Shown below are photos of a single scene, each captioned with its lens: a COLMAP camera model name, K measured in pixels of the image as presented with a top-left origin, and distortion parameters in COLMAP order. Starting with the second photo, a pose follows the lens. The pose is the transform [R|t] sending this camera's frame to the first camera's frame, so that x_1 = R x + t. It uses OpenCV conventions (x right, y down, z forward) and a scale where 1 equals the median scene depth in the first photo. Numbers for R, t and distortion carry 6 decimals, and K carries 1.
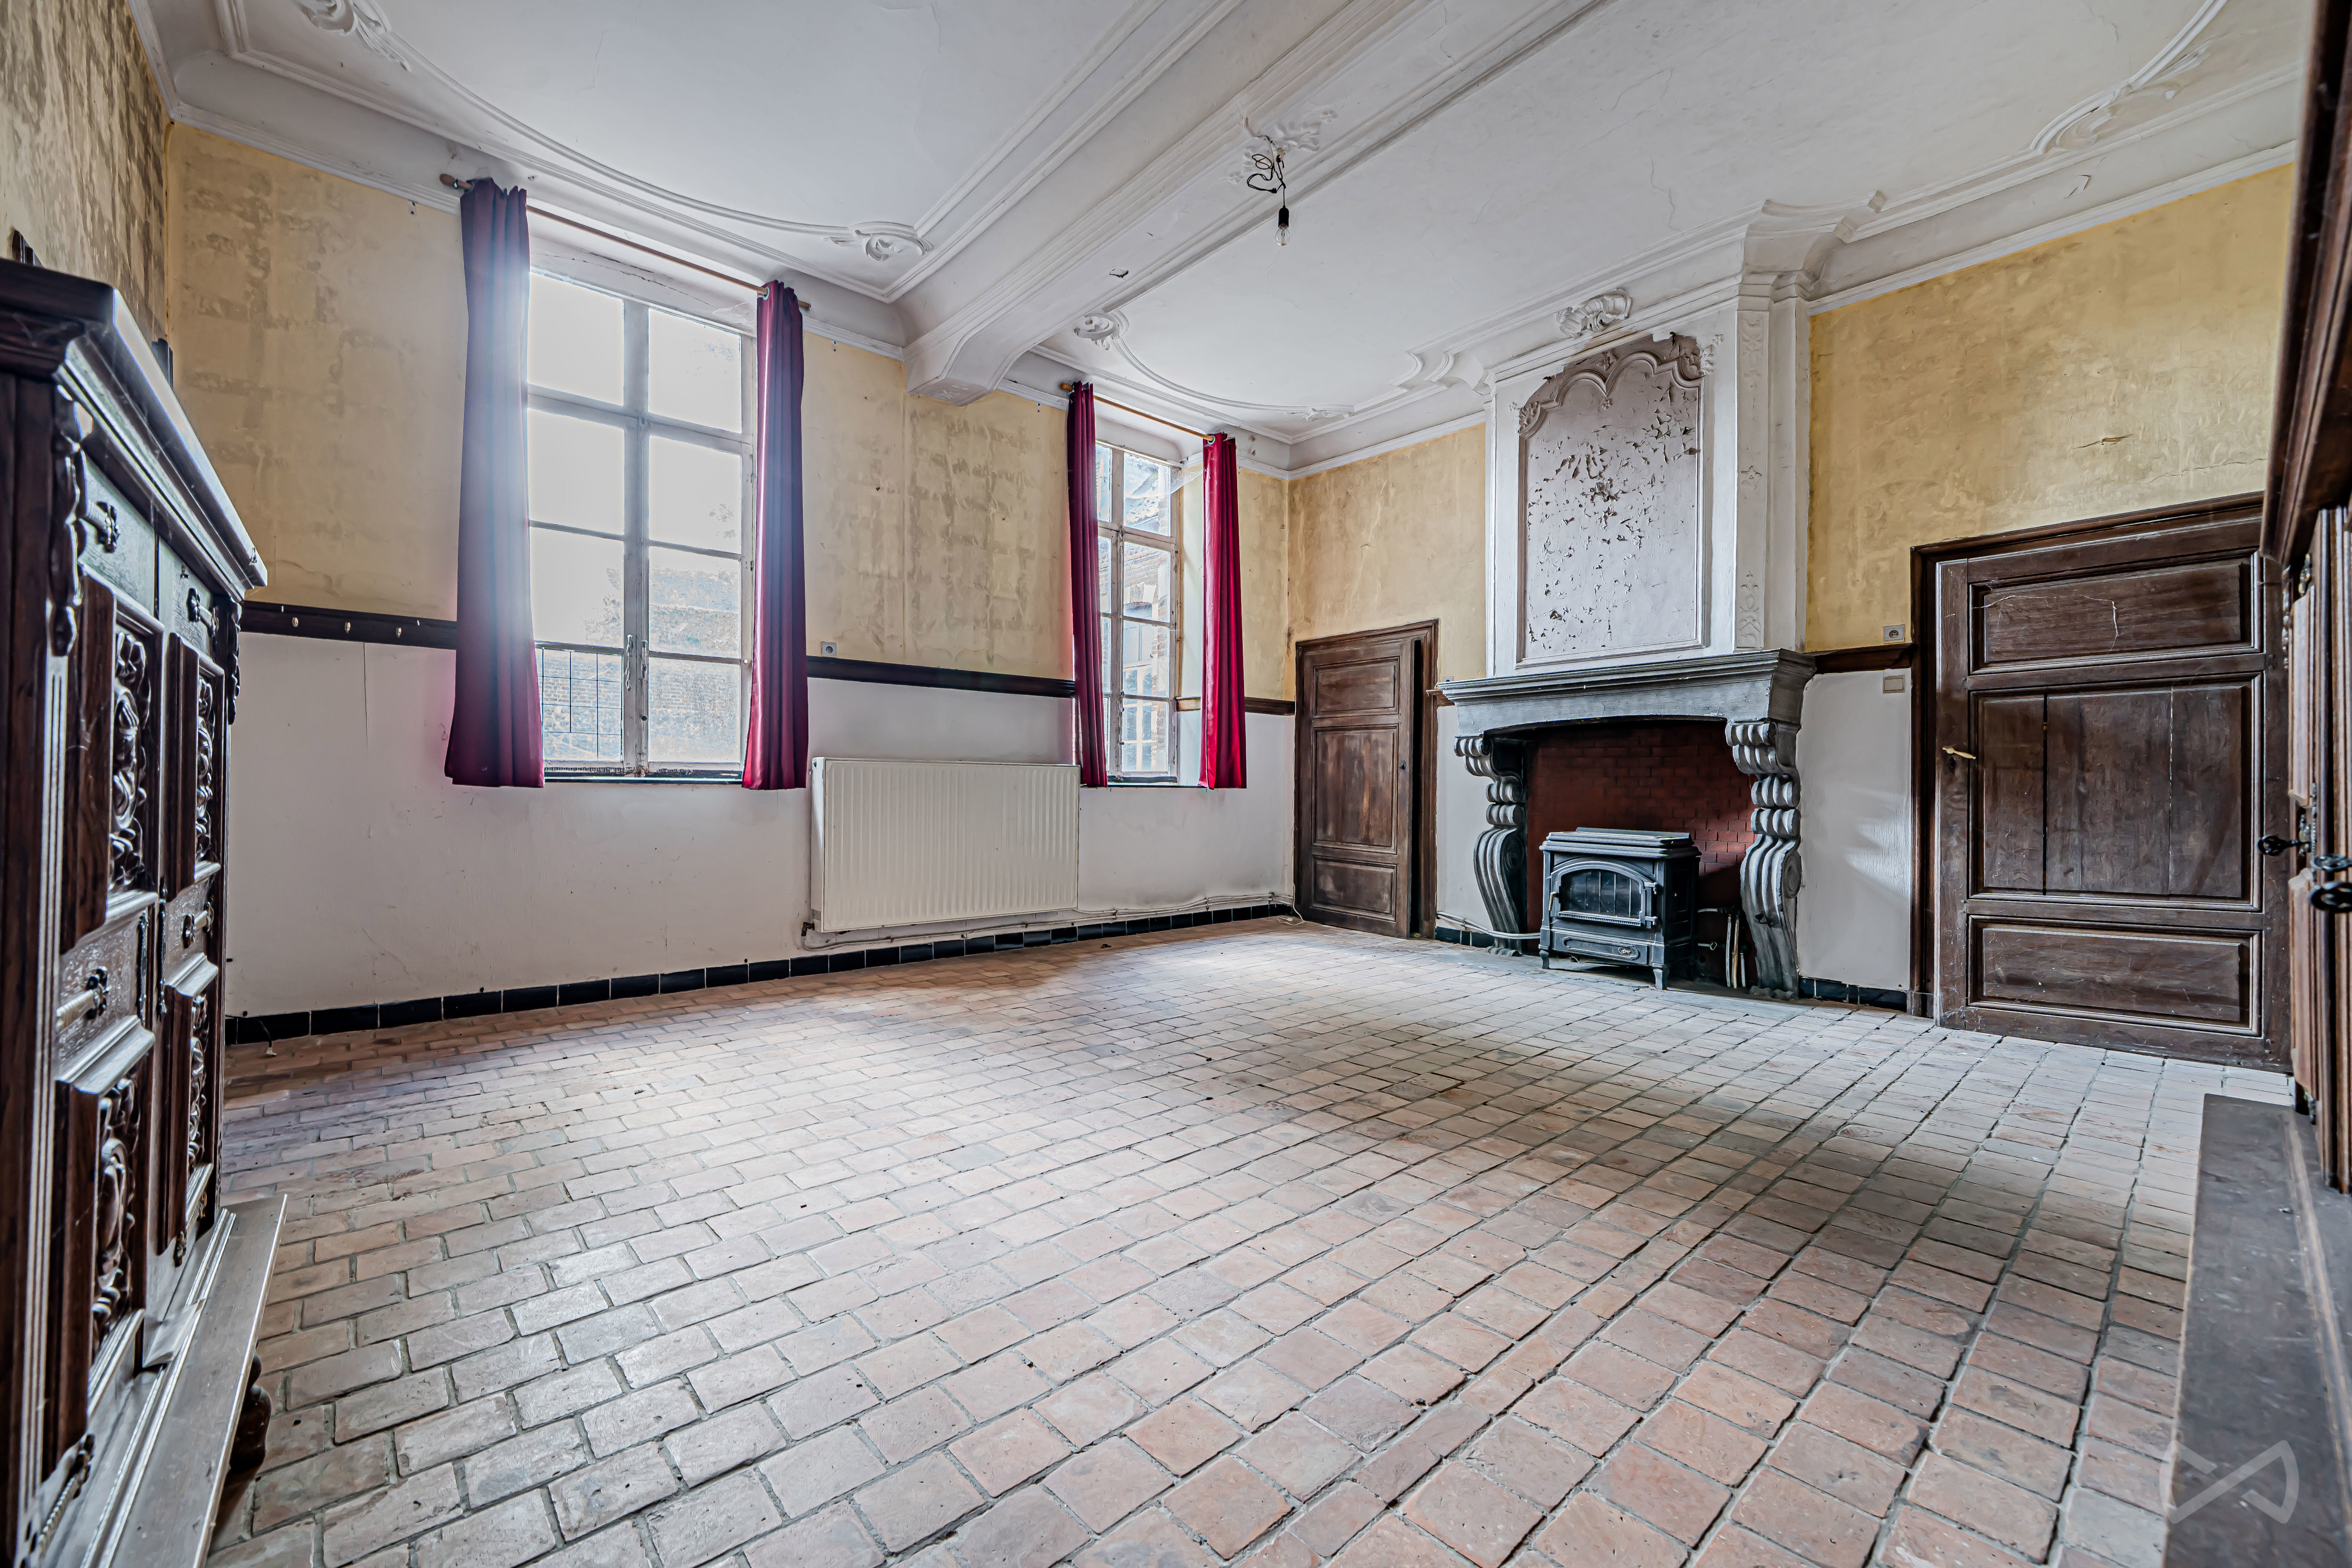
lens RADIAL K [[923.3, 0, 1182.5], [0, 923.3, 789.1], [0, 0, 1]] dist [-0.002194, -0.000293]
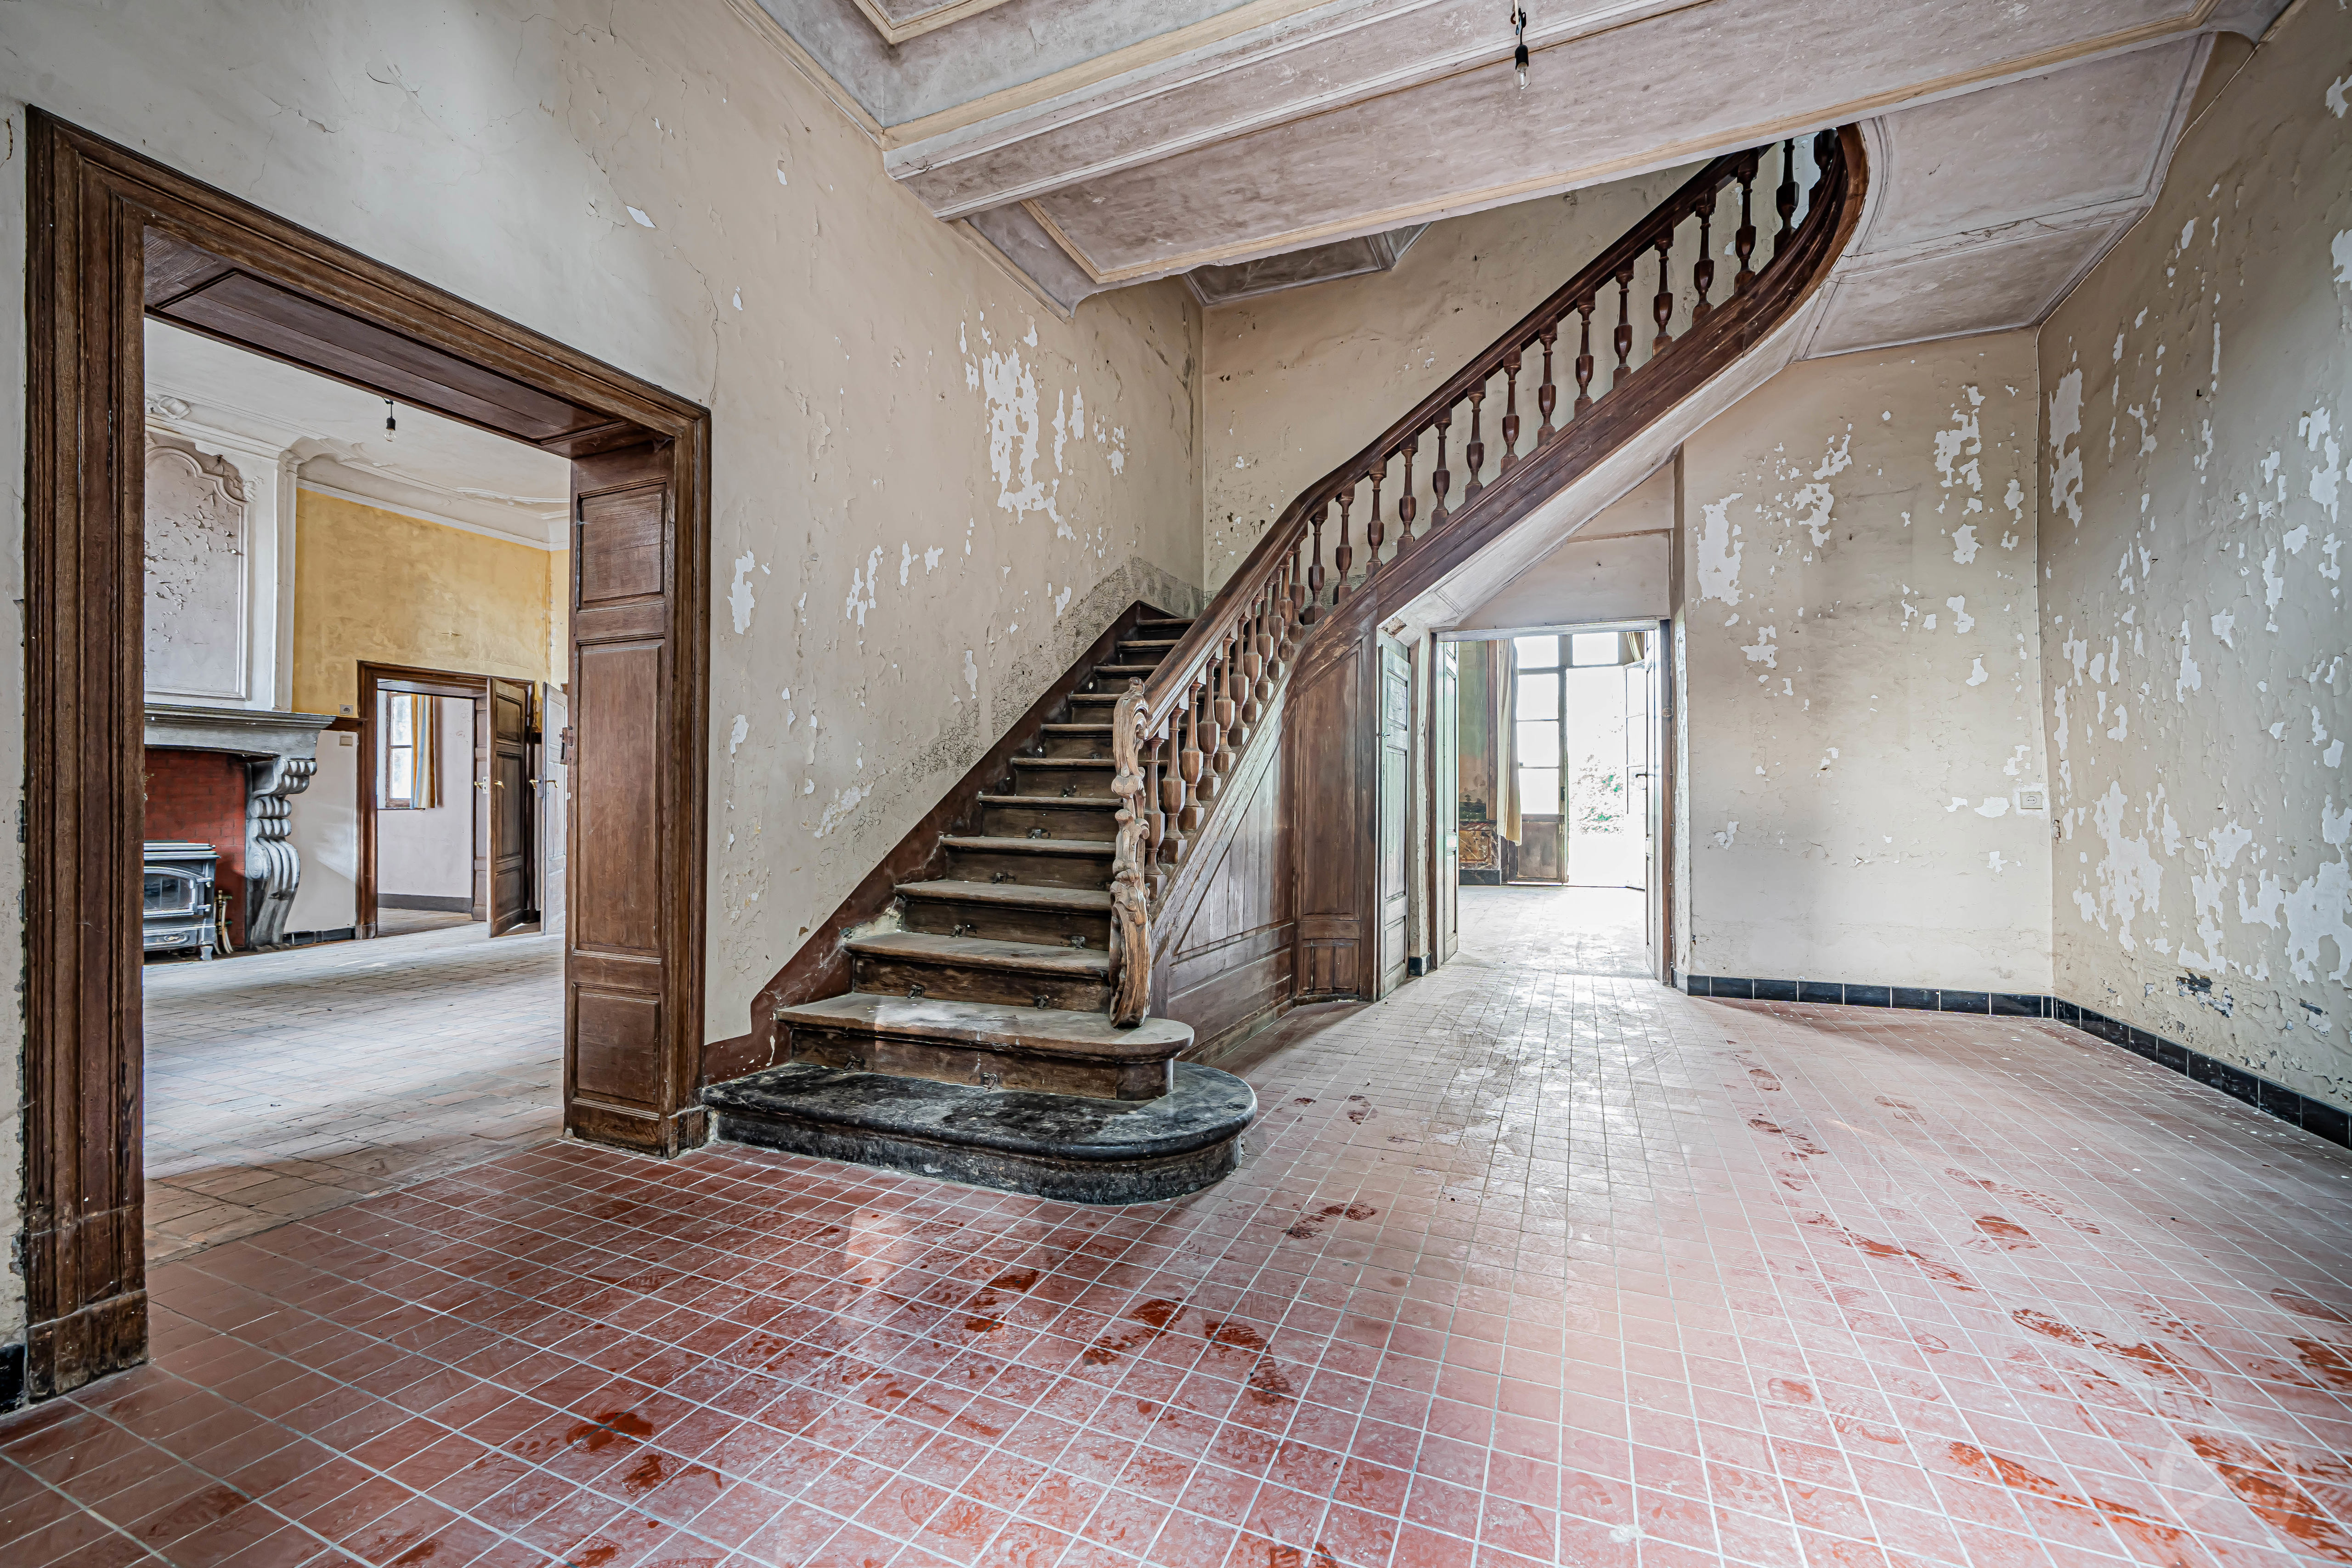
lens RADIAL K [[923.3, 0, 1182.5], [0, 923.3, 789.1], [0, 0, 1]] dist [-0.002194, -0.000293]
pose [[-0.431608, 0.009342, 0.902013, -1.232862], [-0.003286, 0.999923, -0.011929, -0.012138], [-0.902055, -0.008113, -0.431544, 0.334569]]
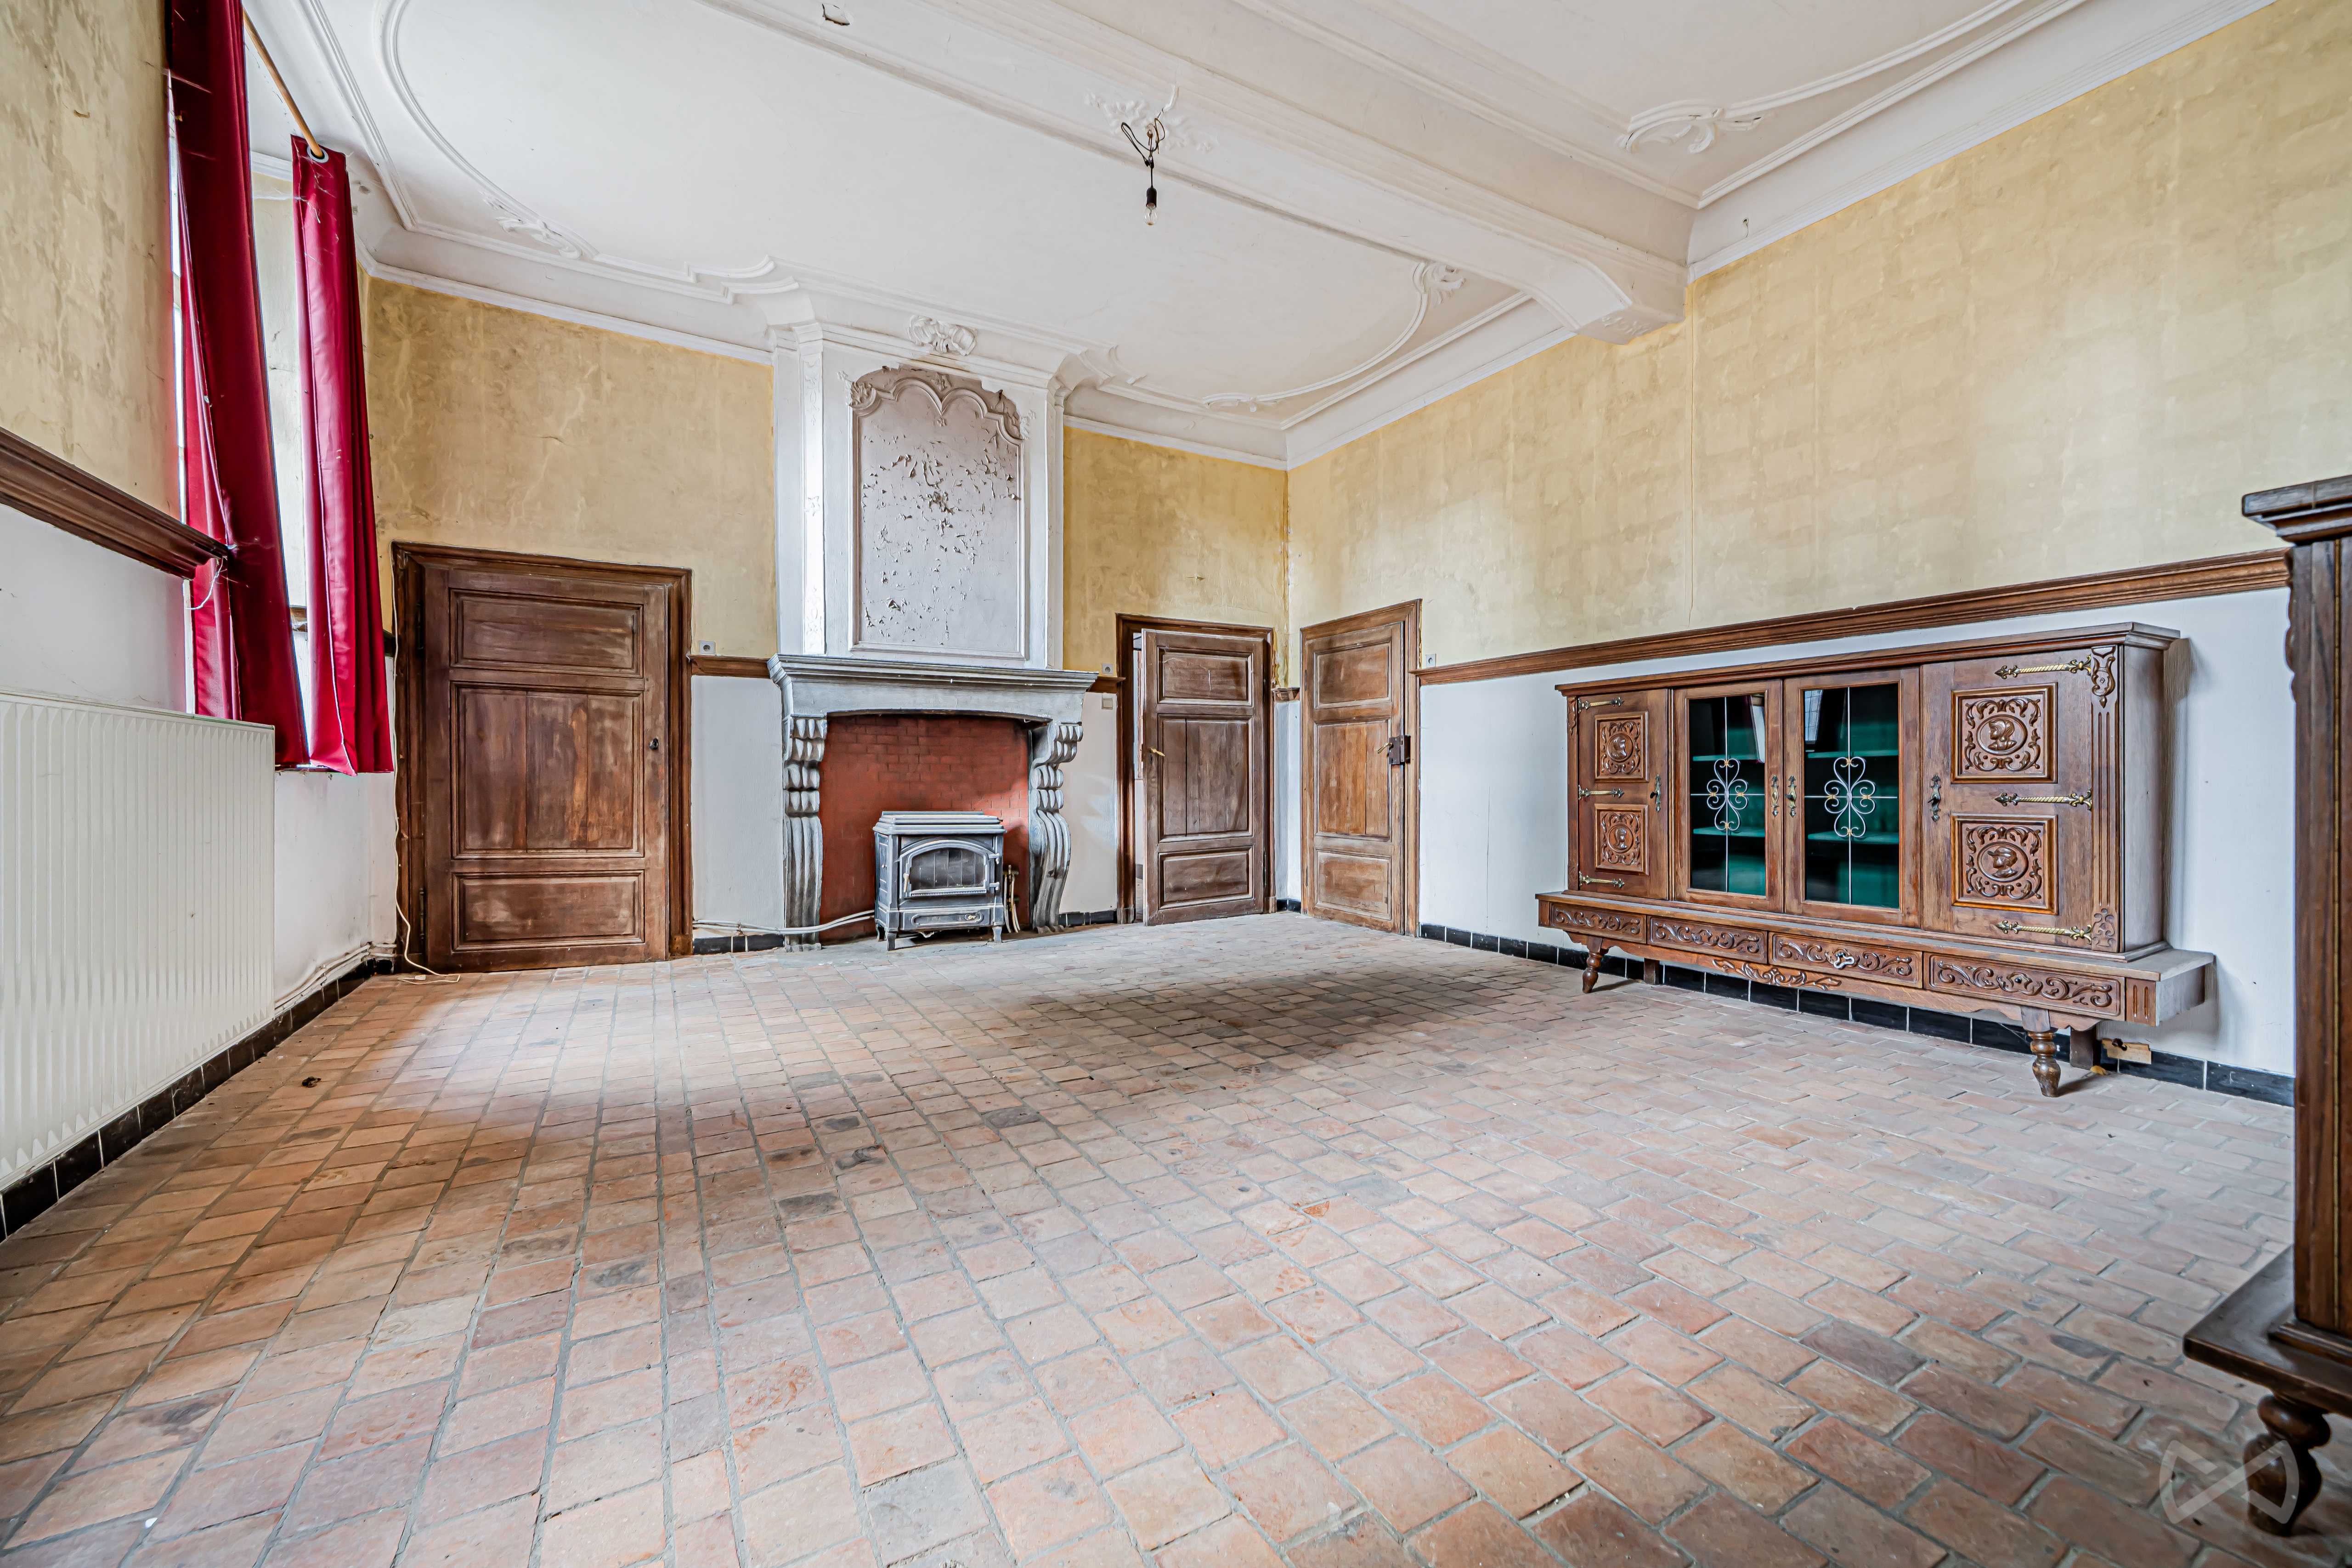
lens RADIAL K [[923.3, 0, 1182.5], [0, 923.3, 789.1], [0, 0, 1]] dist [-0.002194, -0.000293]
pose [[0.209789, -0.015988, 0.977616, -0.594928], [-0.001577, 0.999859, 0.016690, -0.001618], [-0.977745, -0.005043, 0.209734, 0.524108]]
